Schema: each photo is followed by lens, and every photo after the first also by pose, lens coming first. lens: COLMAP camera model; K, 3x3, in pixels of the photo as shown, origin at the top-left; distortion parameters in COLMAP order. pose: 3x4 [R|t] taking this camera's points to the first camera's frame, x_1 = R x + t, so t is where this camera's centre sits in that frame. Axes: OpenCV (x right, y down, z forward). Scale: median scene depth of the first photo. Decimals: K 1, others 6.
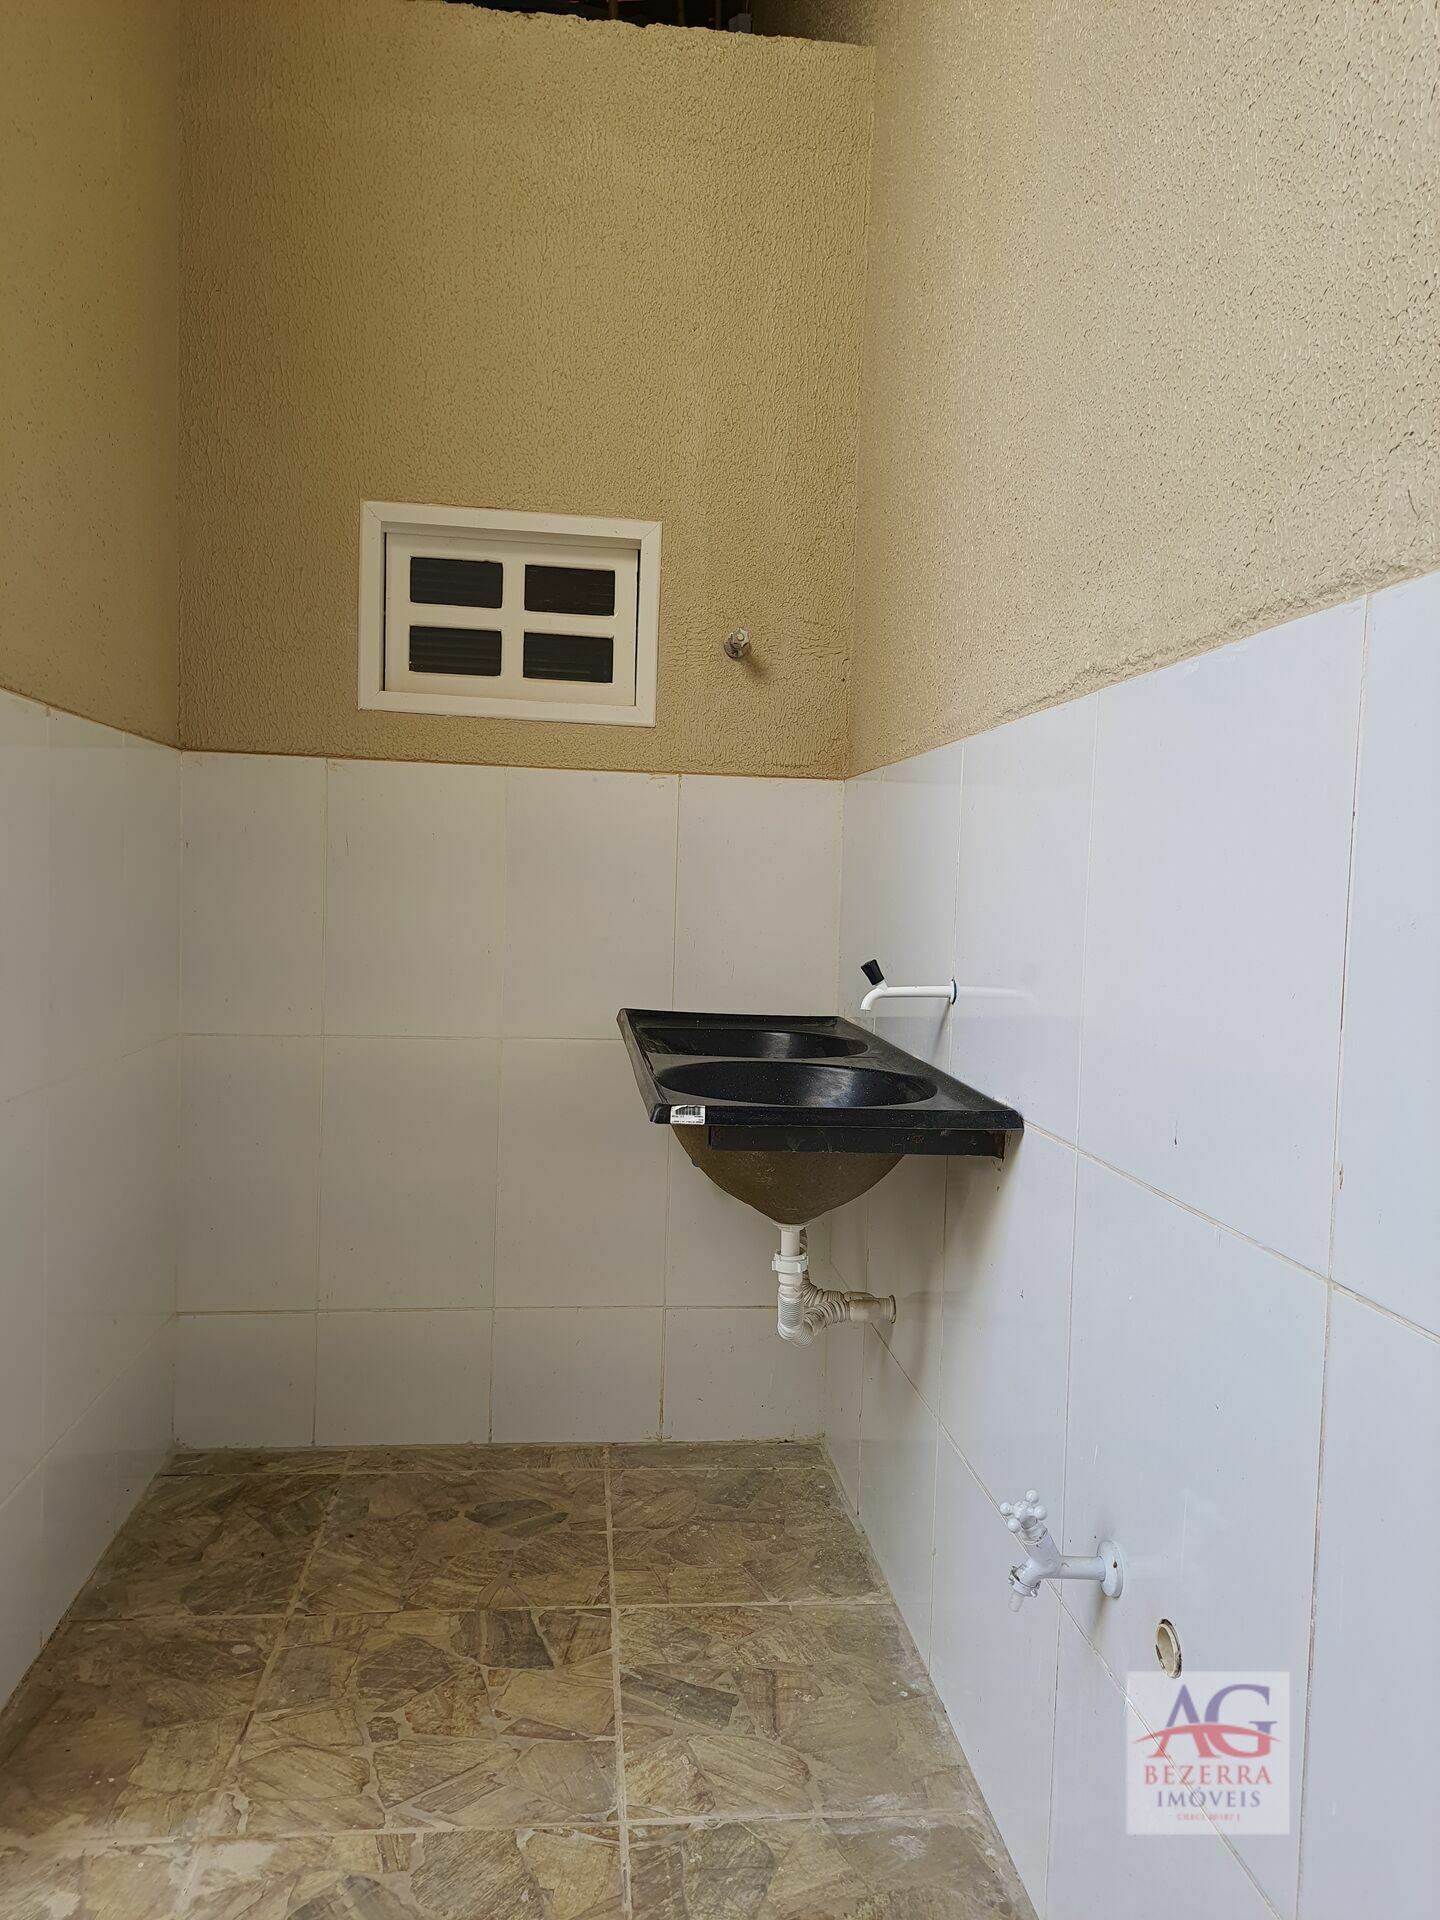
lens RADIAL K [[1380.1, 0, 714.4], [0, 1380.1, 969.5], [0, 0, 1]] dist [0.100917, -0.105030]
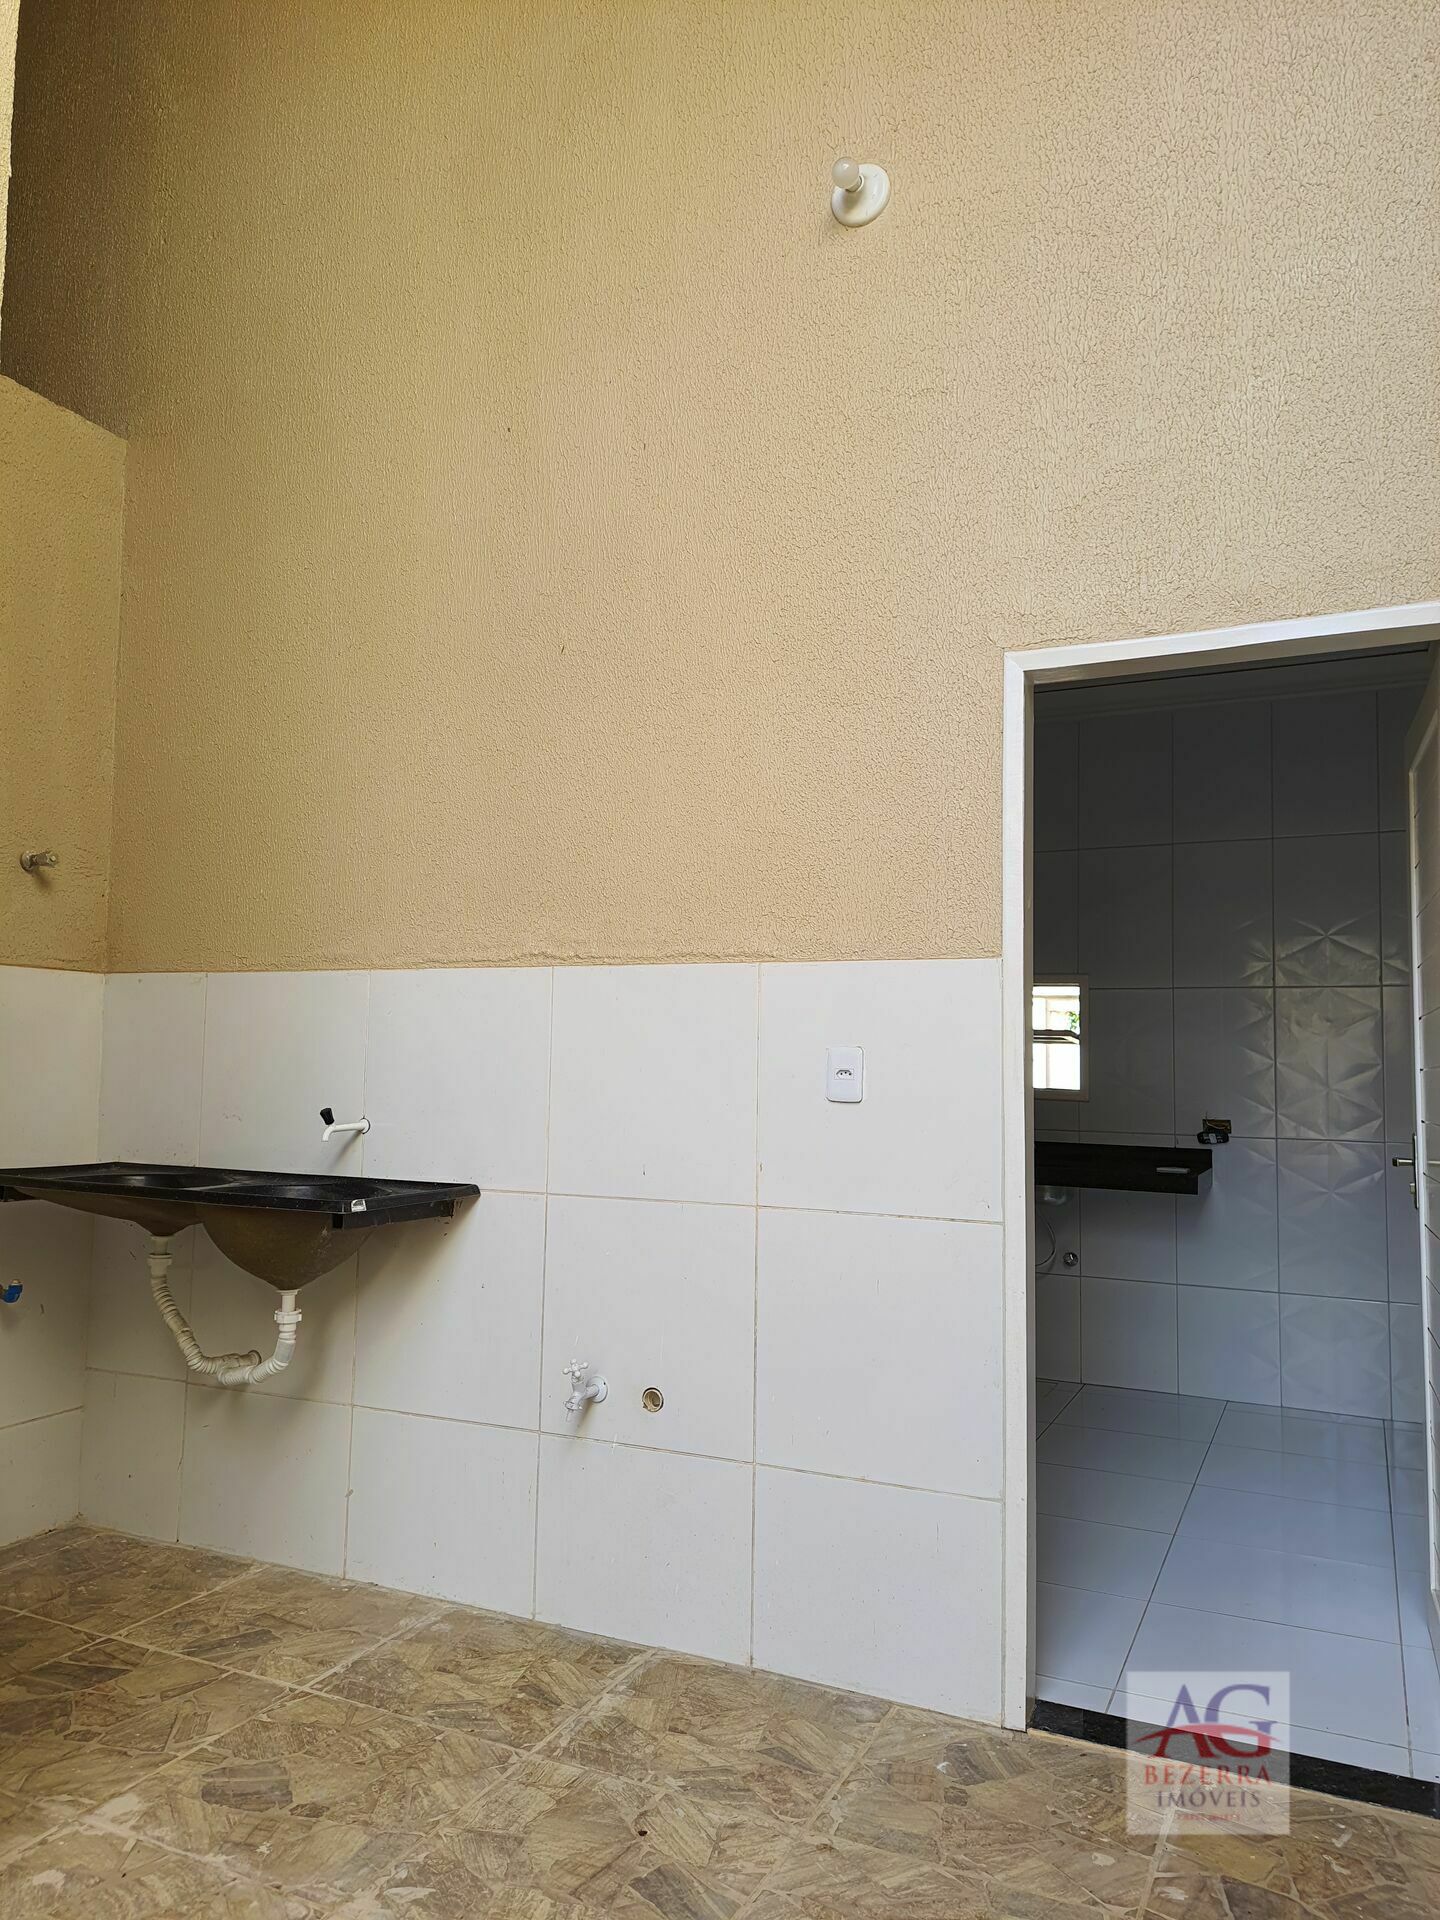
lens RADIAL K [[1380.1, 0, 714.4], [0, 1380.1, 969.5], [0, 0, 1]] dist [0.100917, -0.105030]
pose [[0.514259, 0.038906, 0.856752, -1.009723], [0.050123, 0.995900, -0.075311, -0.023062], [-0.856169, 0.081672, 0.510200, -0.183521]]
